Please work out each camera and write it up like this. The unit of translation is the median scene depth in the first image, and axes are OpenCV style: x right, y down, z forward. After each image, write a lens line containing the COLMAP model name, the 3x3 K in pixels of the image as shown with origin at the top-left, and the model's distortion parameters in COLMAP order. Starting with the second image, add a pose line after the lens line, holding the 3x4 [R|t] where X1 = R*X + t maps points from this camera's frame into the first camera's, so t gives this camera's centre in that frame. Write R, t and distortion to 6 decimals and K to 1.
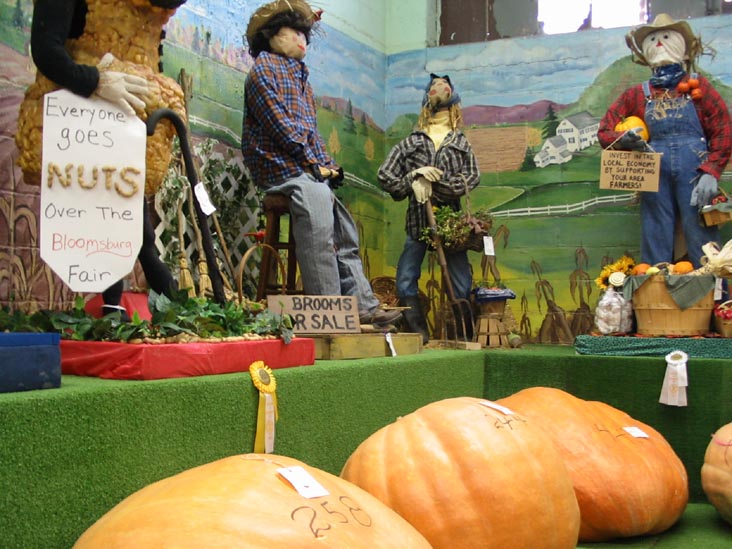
lens RADIAL K [[825.1, 0, 366.0], [0, 825.1, 274.5], [0, 0, 1]] dist [-0.098770, 0.050610]
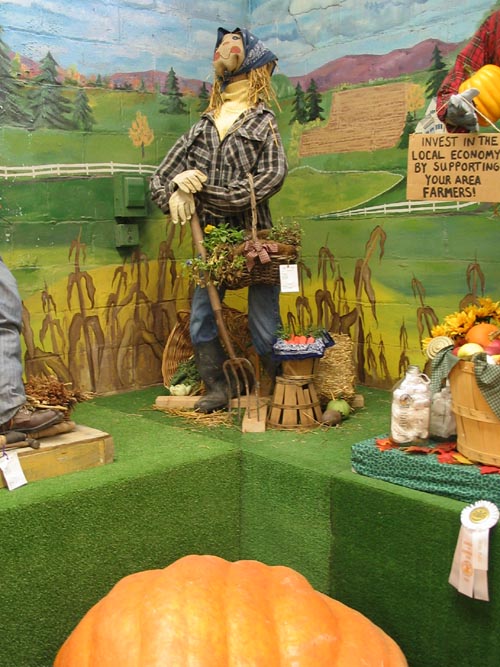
lens RADIAL K [[751.8, 0, 249.8], [0, 751.8, 315.0], [0, 0, 1]] dist [-0.098770, 0.050610]
pose [[0.932938, 0.008023, -0.359947, 0.336751], [0.048786, 0.987714, 0.148462, -0.097120], [0.356715, -0.156066, 0.921085, 0.394630]]
